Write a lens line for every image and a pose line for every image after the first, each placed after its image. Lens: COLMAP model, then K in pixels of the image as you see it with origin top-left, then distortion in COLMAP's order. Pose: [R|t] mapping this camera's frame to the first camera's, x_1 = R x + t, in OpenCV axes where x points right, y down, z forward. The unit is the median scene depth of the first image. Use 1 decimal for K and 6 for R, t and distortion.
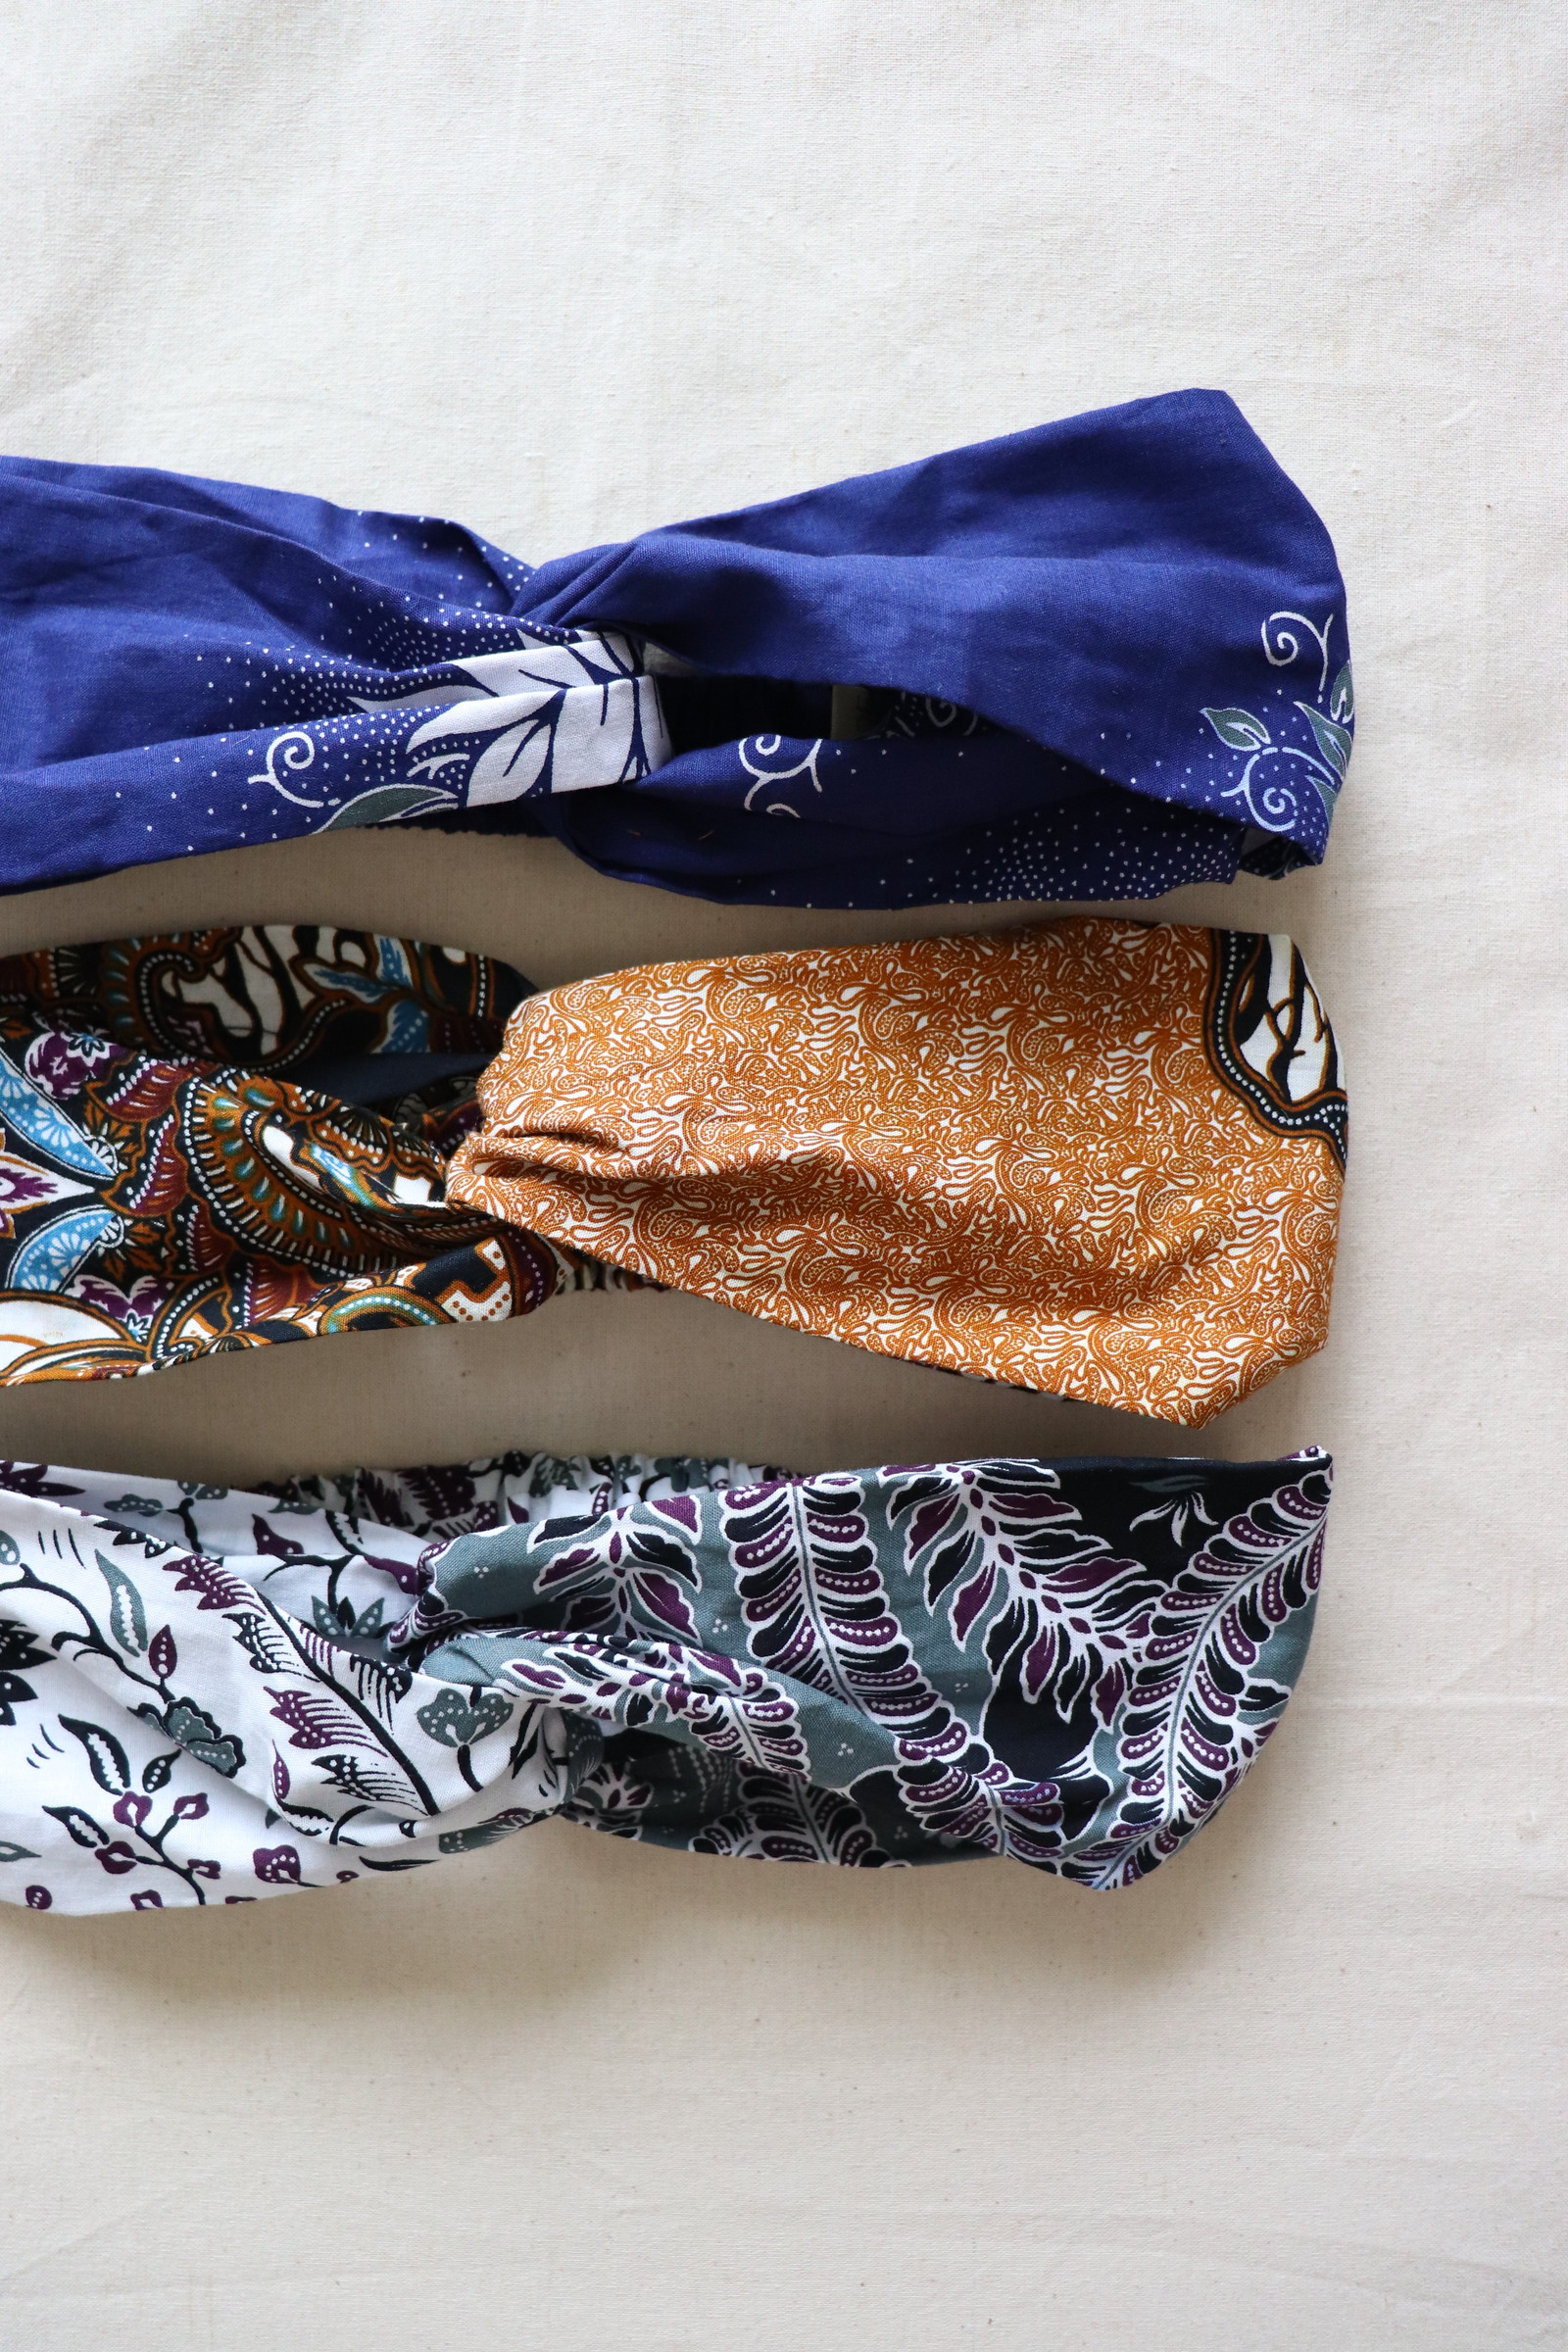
lens RADIAL K [[1902.1, 0, 771.6], [0, 1902.1, 1167.4], [0, 0, 1]] dist [-0.195258, 0.153318]
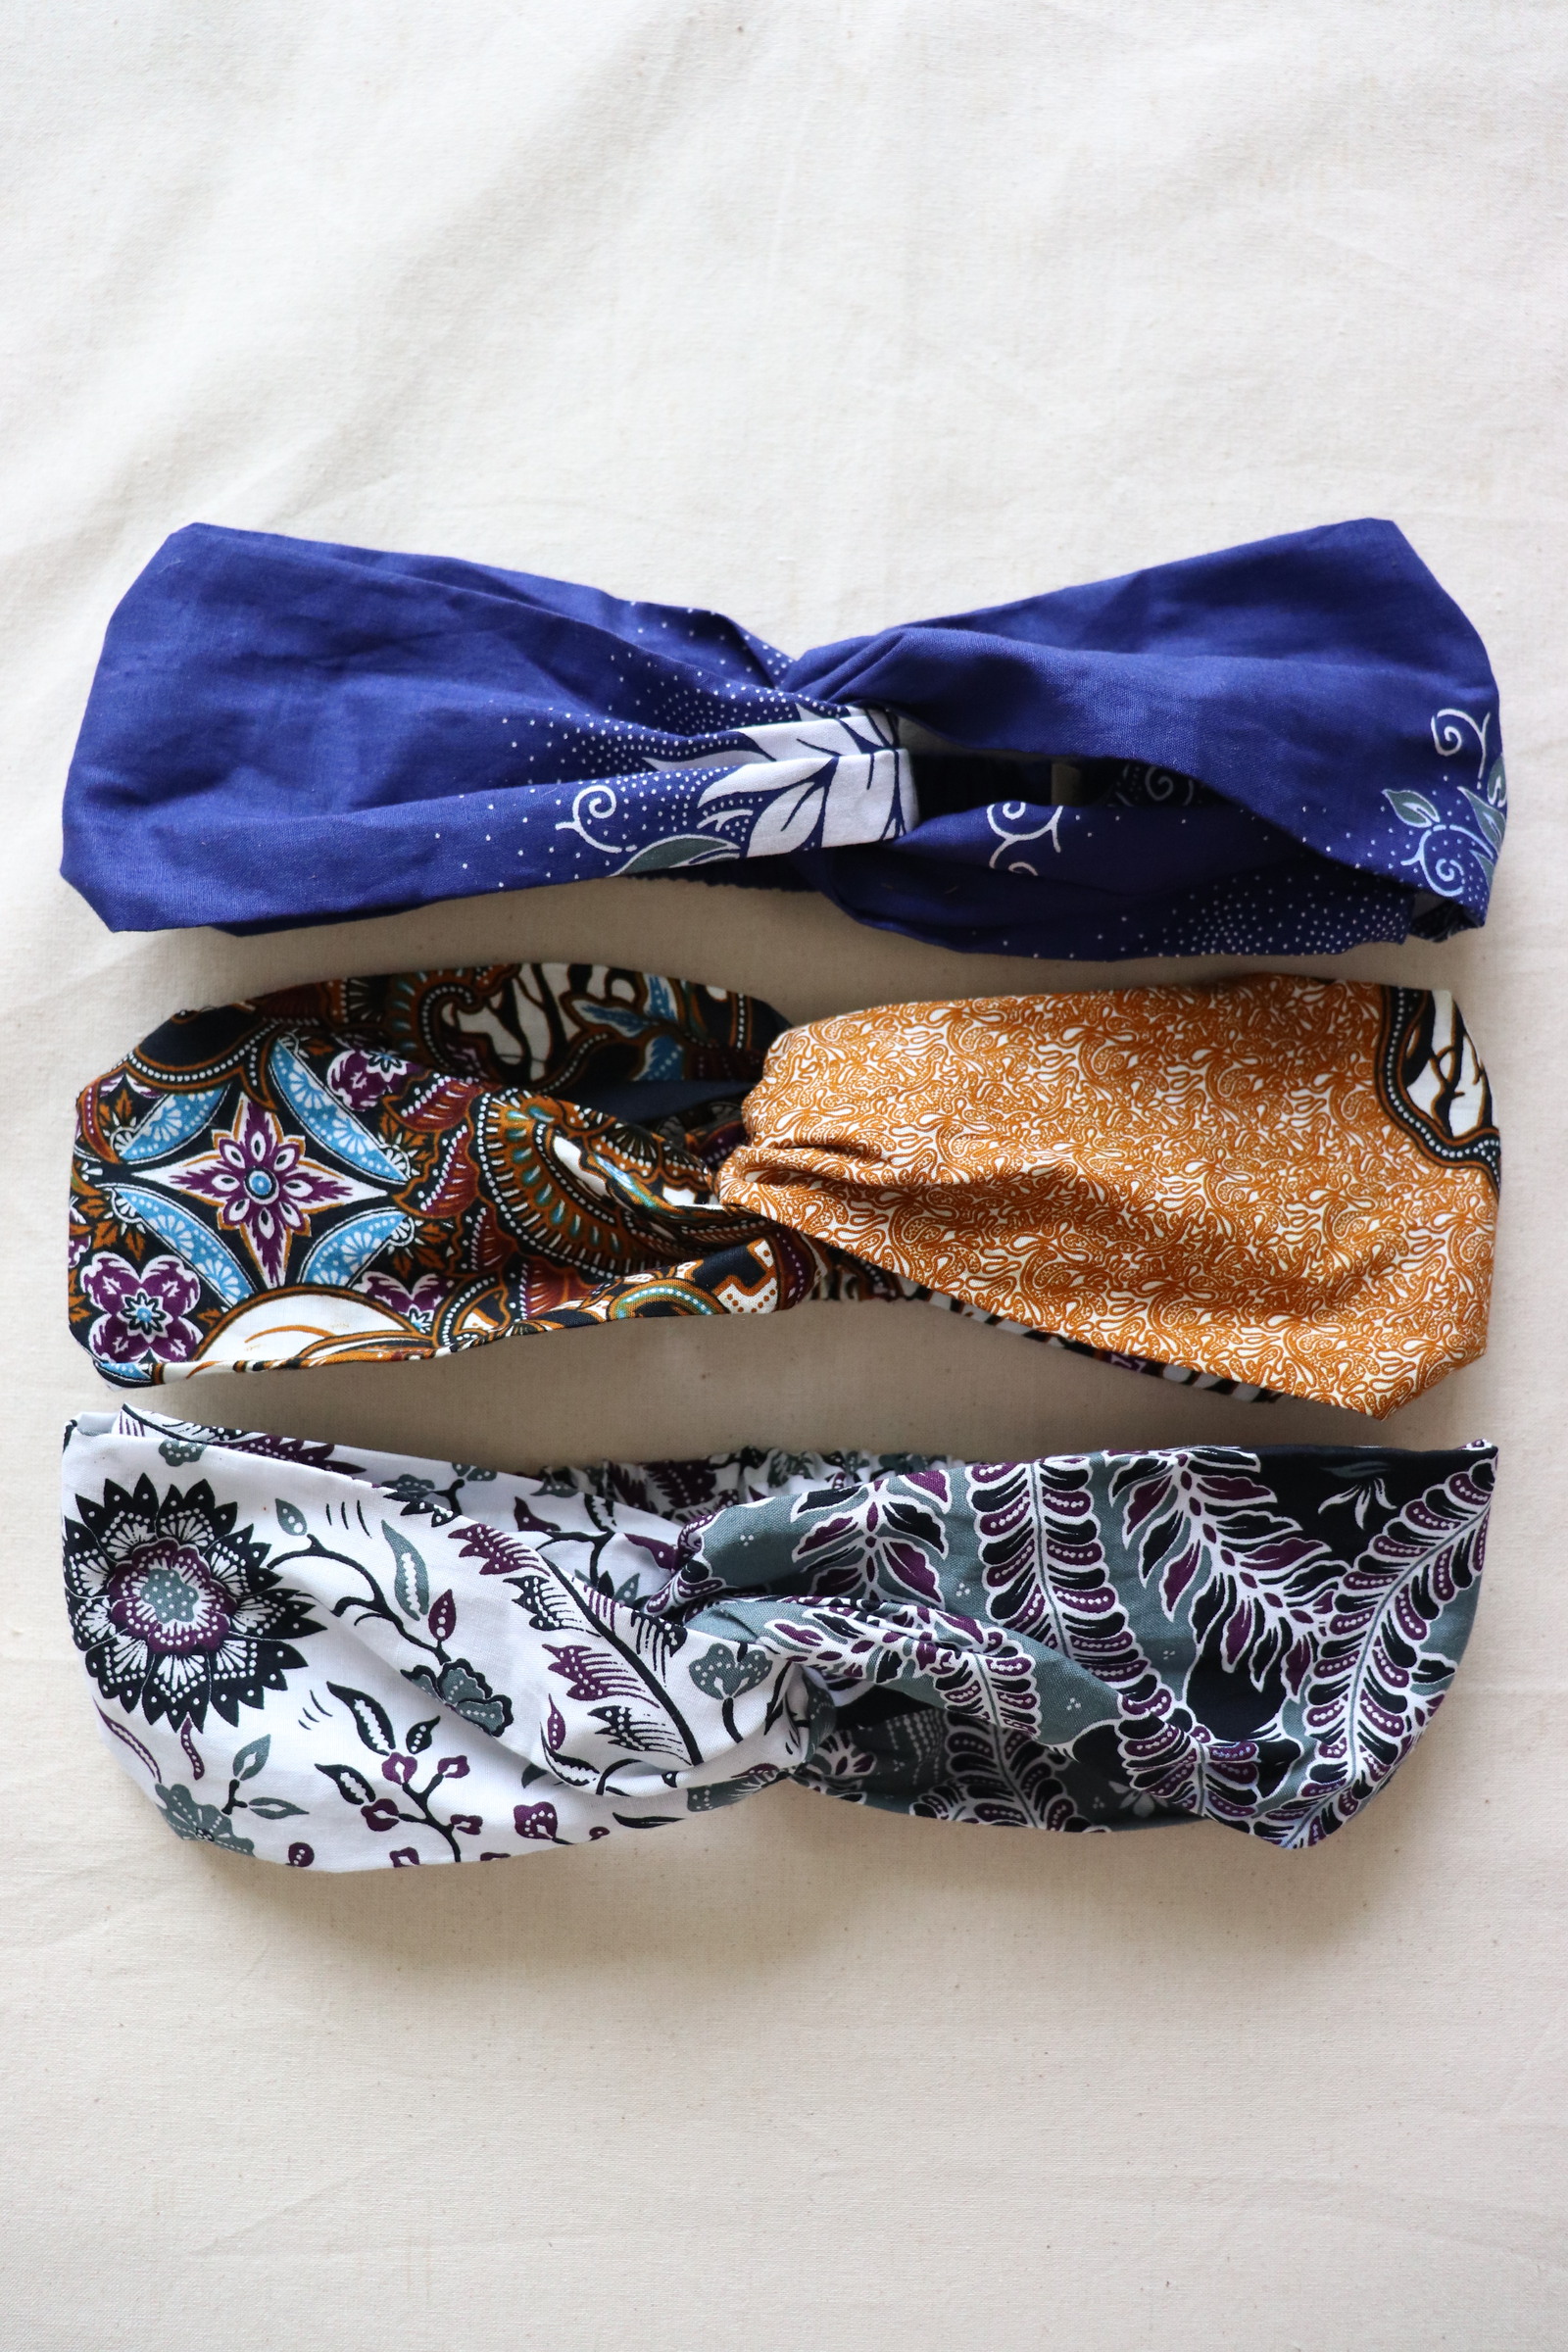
lens RADIAL K [[1902.1, 0, 771.6], [0, 1902.1, 1167.4], [0, 0, 1]] dist [-0.195258, 0.153318]
pose [[0.999807, 0.018650, 0.006210, -0.143429], [-0.018110, 0.996792, -0.077959, 0.079389], [-0.007644, 0.077832, 0.996937, -0.116797]]
